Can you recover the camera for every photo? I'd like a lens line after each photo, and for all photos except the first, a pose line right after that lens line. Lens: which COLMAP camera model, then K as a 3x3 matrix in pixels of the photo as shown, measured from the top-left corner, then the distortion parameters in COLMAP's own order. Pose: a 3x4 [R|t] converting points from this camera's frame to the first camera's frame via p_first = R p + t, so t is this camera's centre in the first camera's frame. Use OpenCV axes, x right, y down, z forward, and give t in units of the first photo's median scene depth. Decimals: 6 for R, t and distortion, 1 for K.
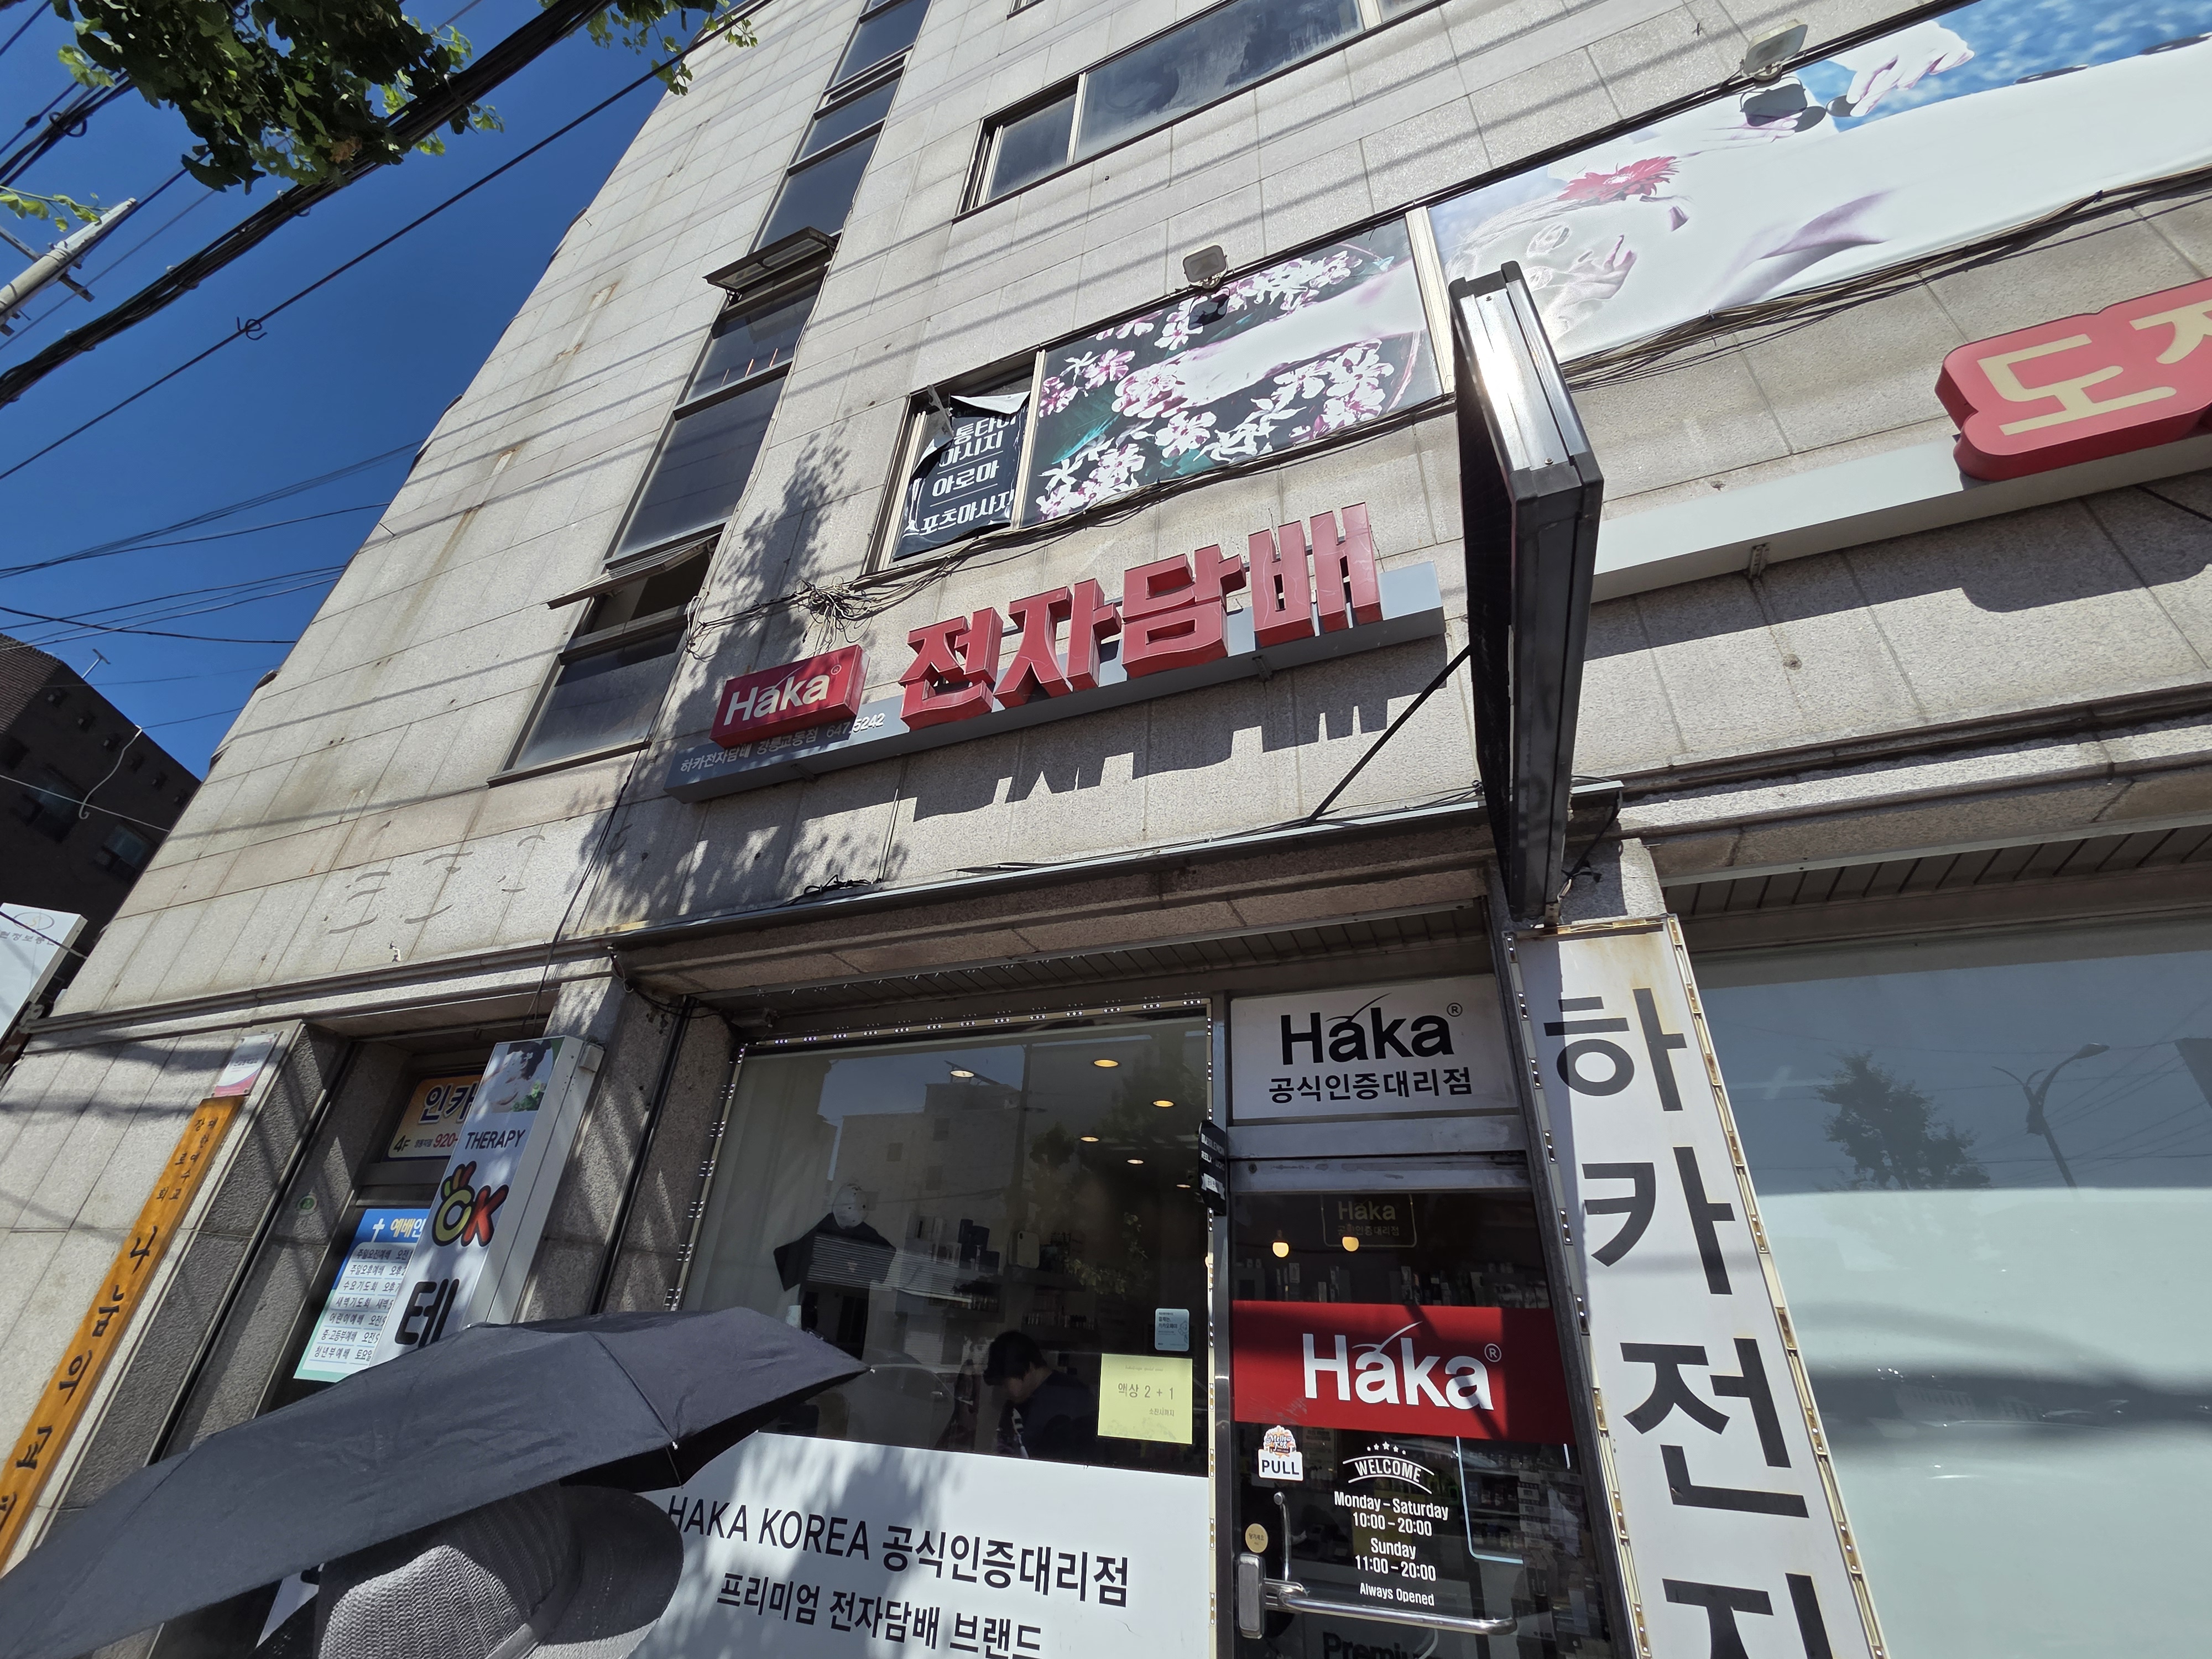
lens RADIAL K [[898.3, 0, 1106.0], [0, 898.3, 829.5], [0, 0, 1]] dist [0.003022, 0.000272]
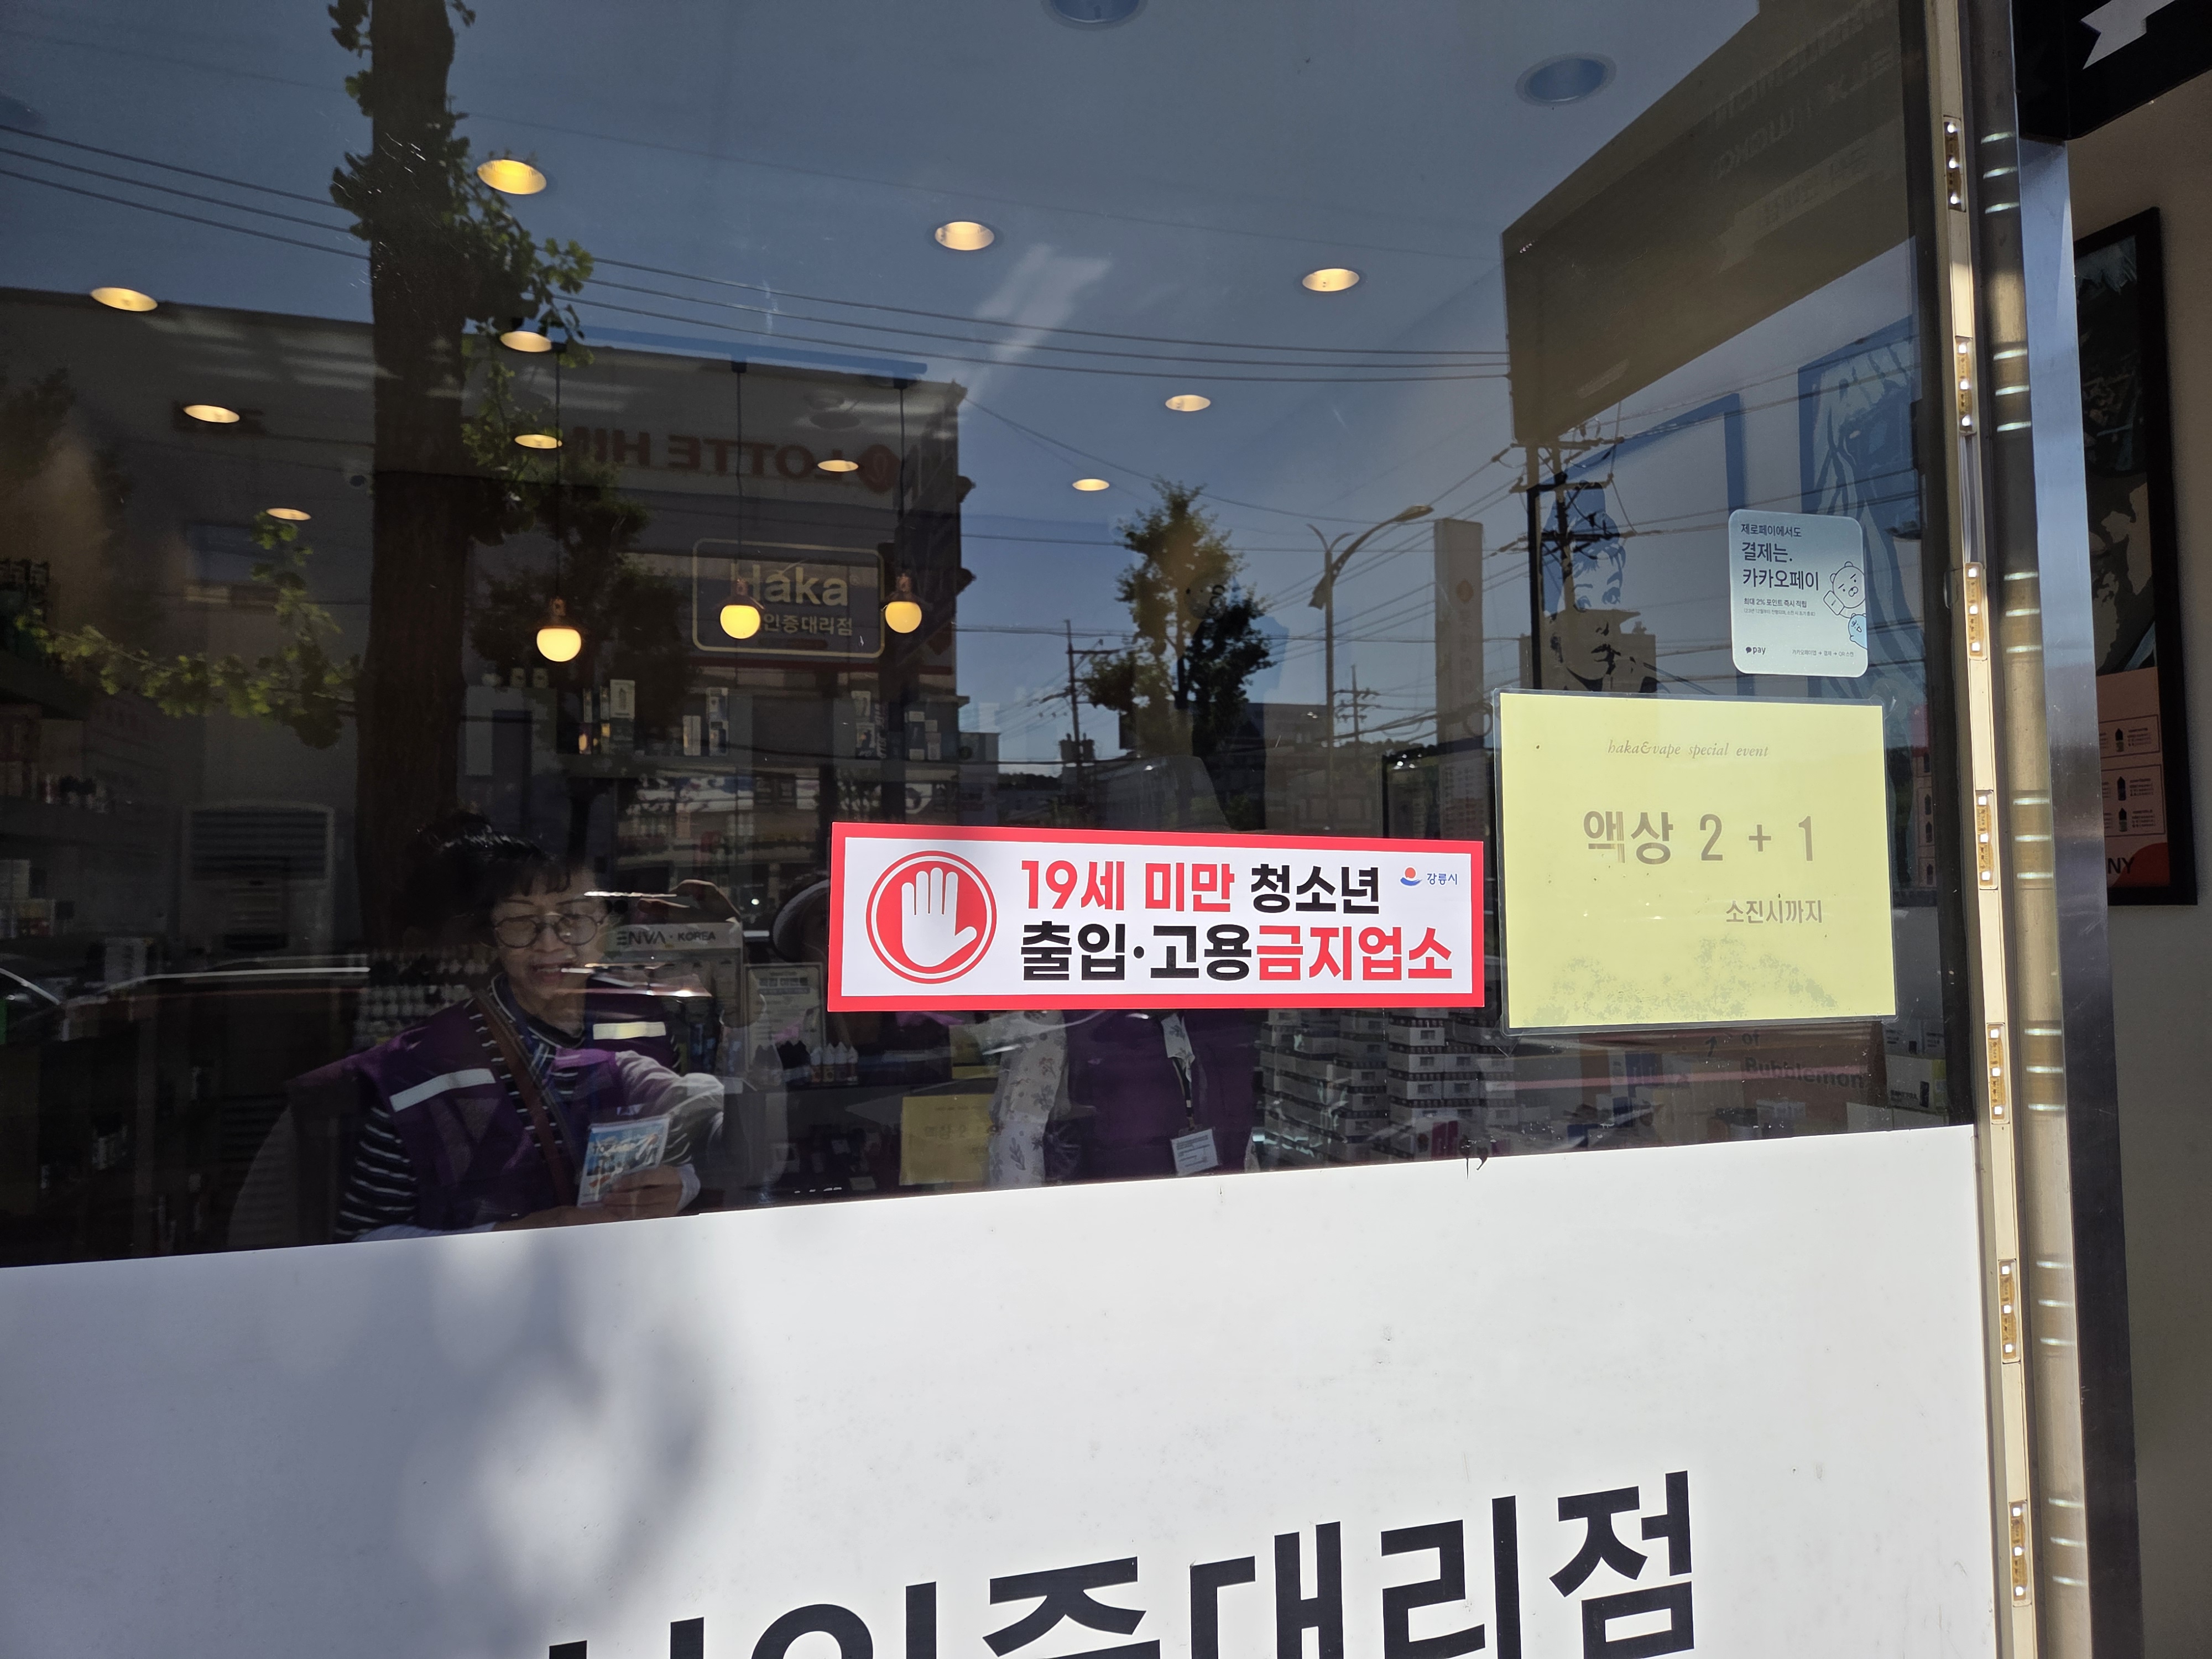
lens RADIAL K [[1507.0, 0, 1079.0], [0, 1507.0, 816.9], [0, 0, 1]] dist [0.075276, -0.088026]
pose [[0.754954, -0.017773, 0.655537, -0.312787], [-0.289724, 0.887743, 0.357731, 0.534111], [-0.588307, -0.459995, 0.665056, 0.849093]]
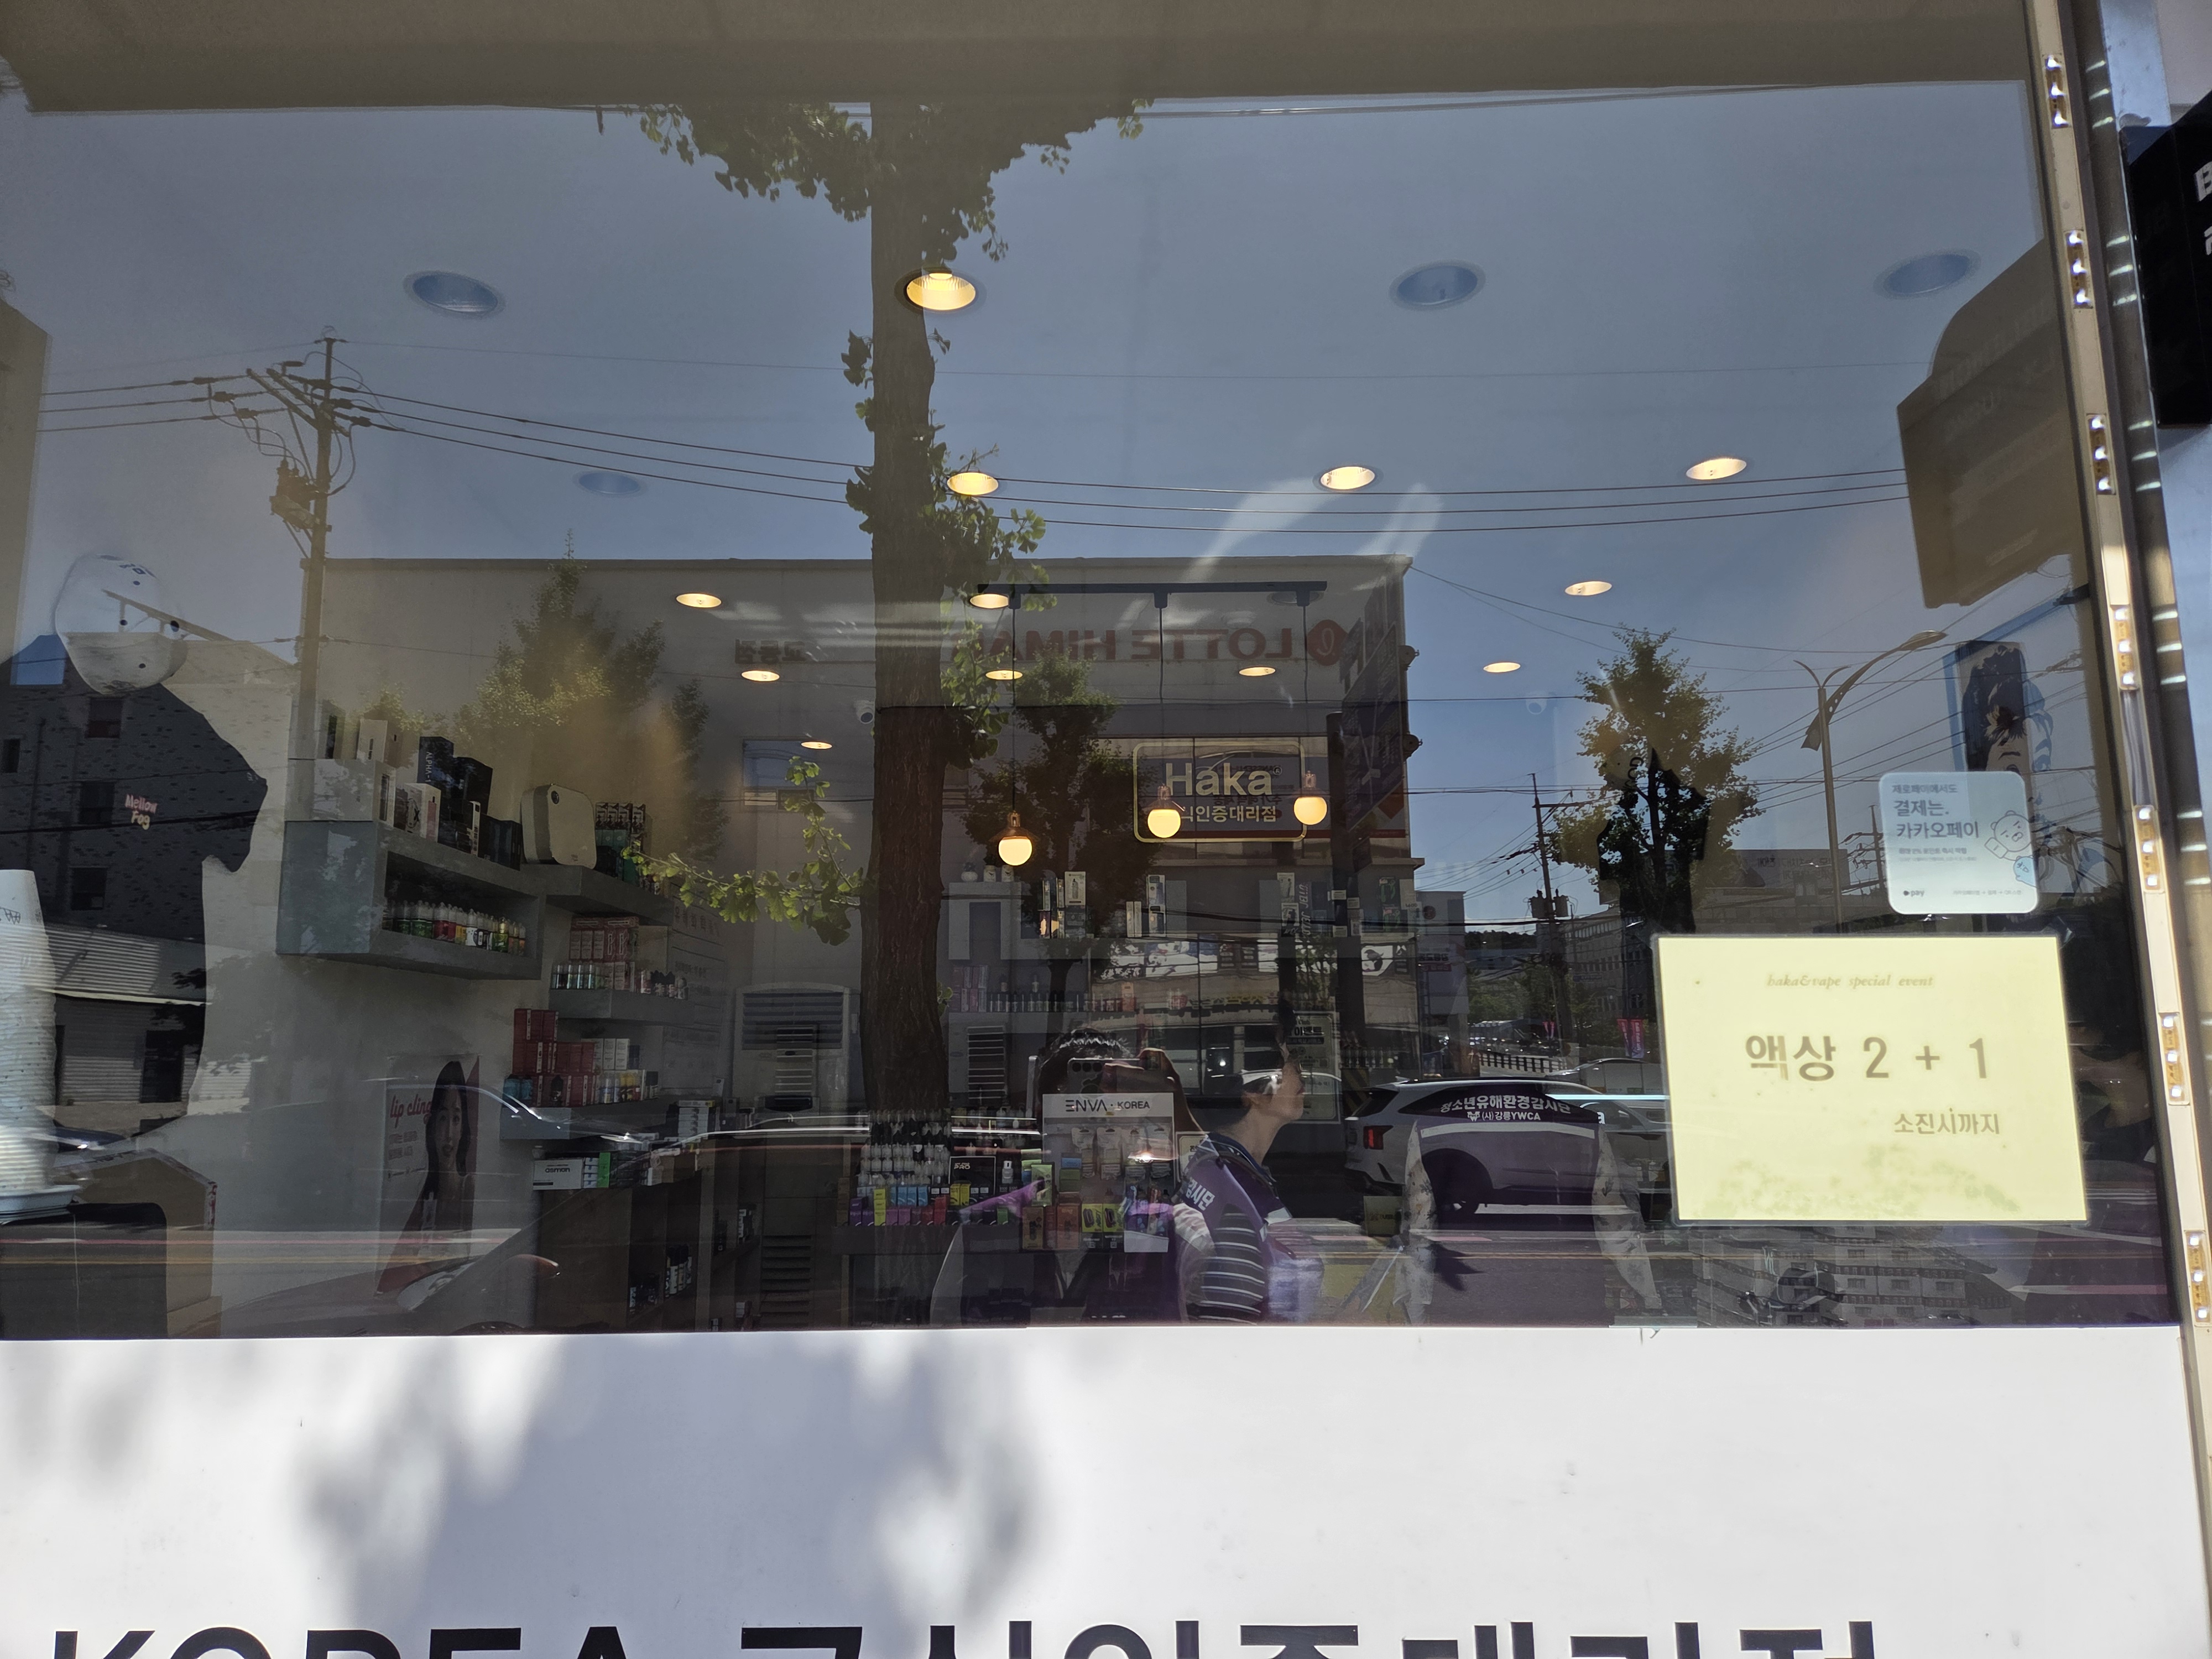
lens RADIAL K [[1486.3, 0, 1057.3], [0, 1486.3, 826.1], [0, 0, 1]] dist [0.094676, -0.097729]
pose [[0.923329, 0.009480, 0.383894, -0.331502], [-0.149447, 0.929755, 0.336484, 0.456597], [-0.353737, -0.368057, 0.859886, 0.740918]]
